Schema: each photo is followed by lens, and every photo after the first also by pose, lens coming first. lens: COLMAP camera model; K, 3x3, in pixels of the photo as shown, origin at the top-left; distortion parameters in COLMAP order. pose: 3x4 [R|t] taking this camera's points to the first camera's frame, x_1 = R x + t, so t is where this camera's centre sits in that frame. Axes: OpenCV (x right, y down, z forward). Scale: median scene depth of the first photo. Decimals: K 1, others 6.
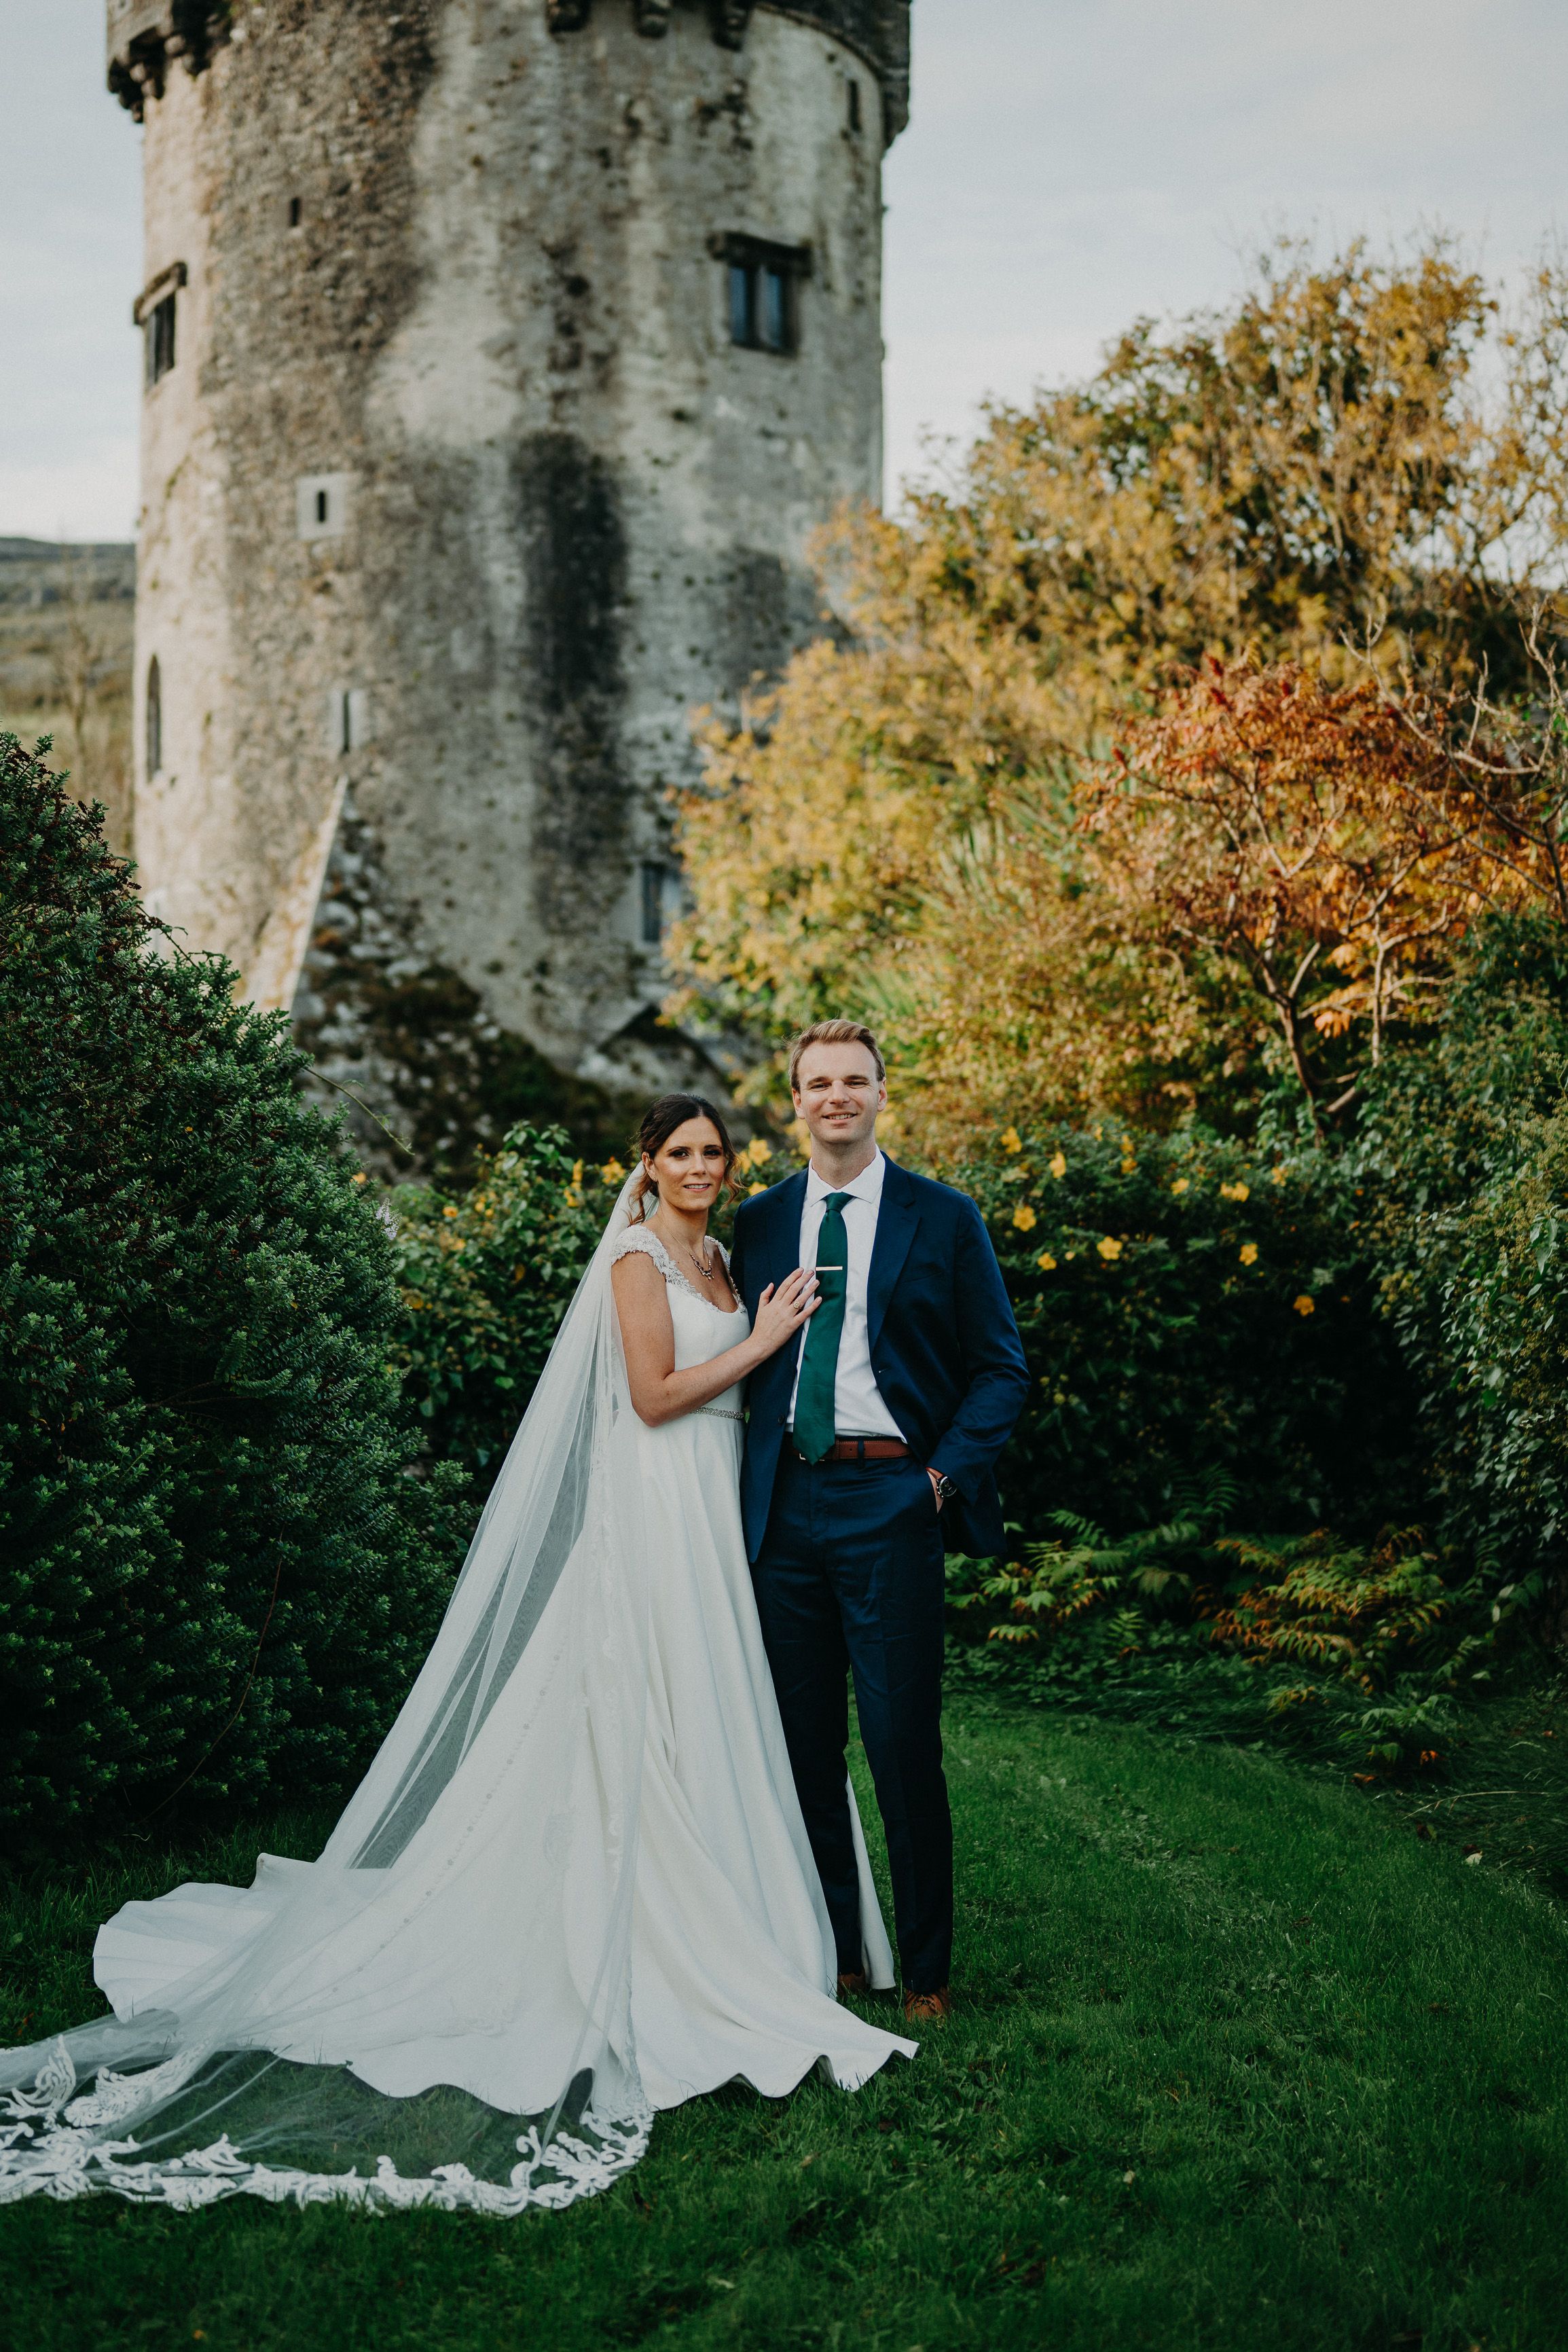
lens RADIAL K [[4035.5, 0, 734.8], [0, 4035.5, 1053.6], [0, 0, 1]] dist [0.007975, -0.105593]
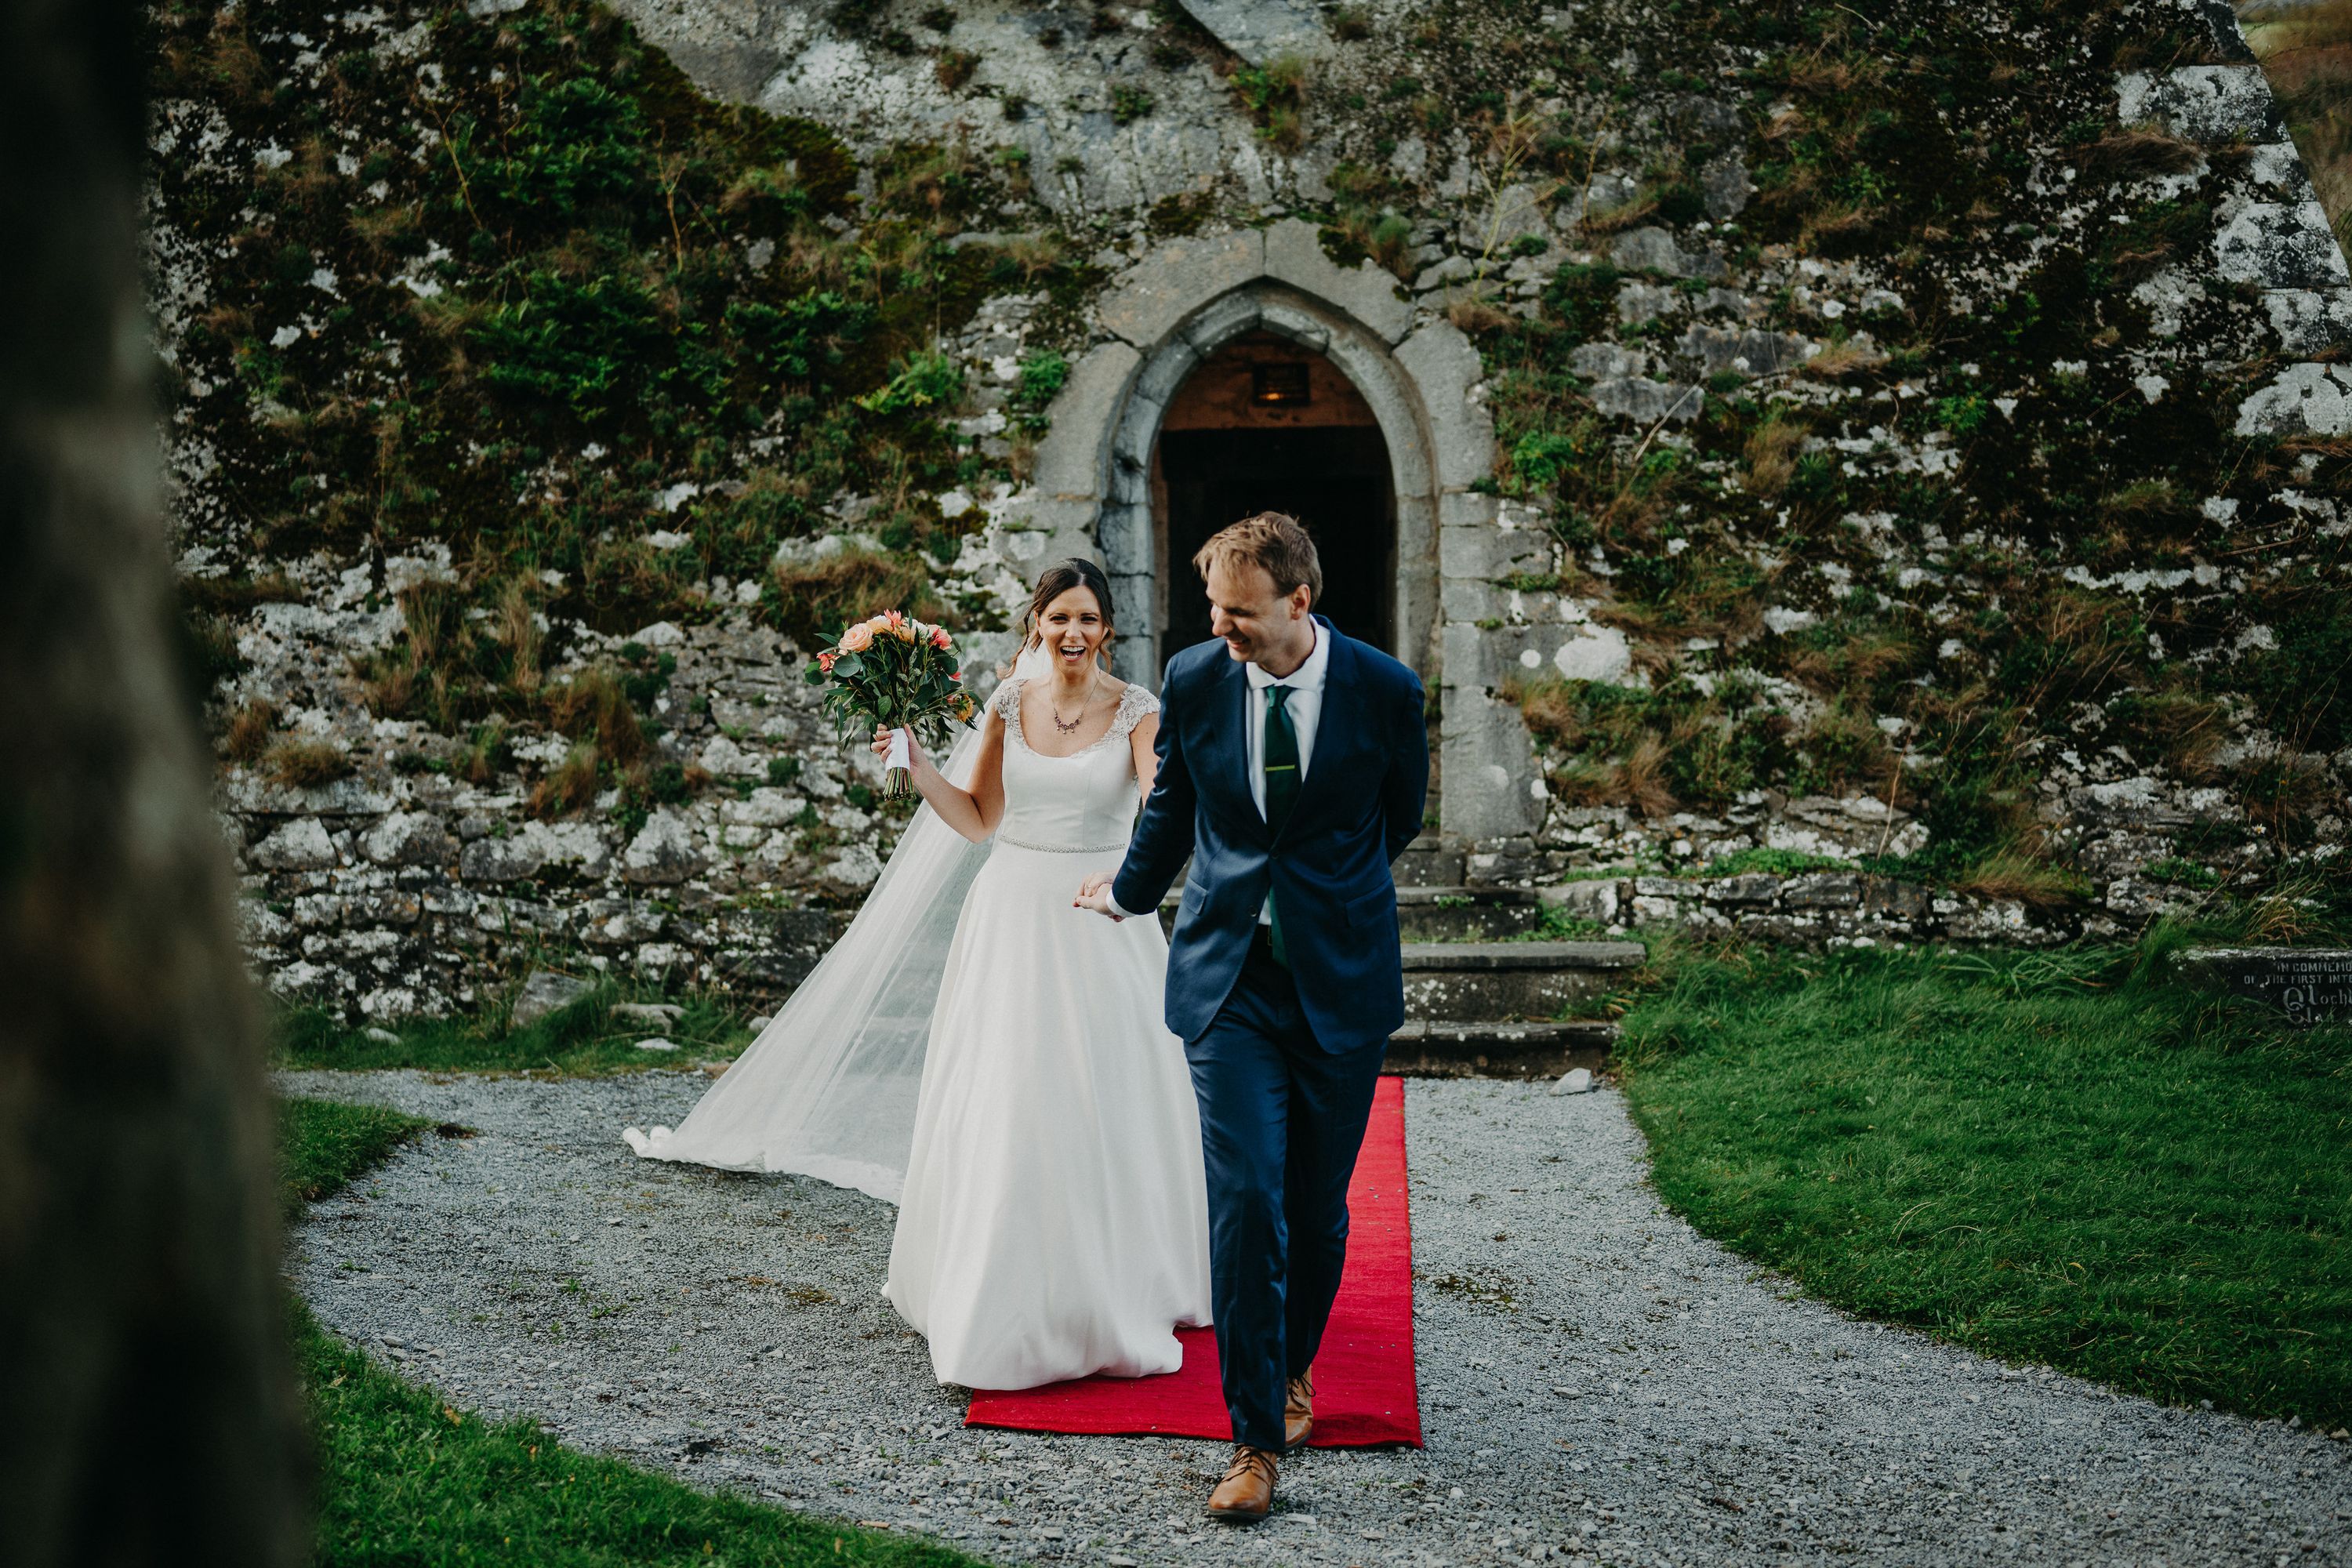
lens RADIAL K [[3683.5, 0, 1176.0], [0, 3683.5, 784.0], [0, 0, 1]] dist [0.007520, -0.230946]
pose [[0.871212, -0.003441, -0.490895, 0.135969], [0.054213, 0.994533, 0.089242, 0.035275], [0.487905, -0.104361, 0.866636, 0.758742]]
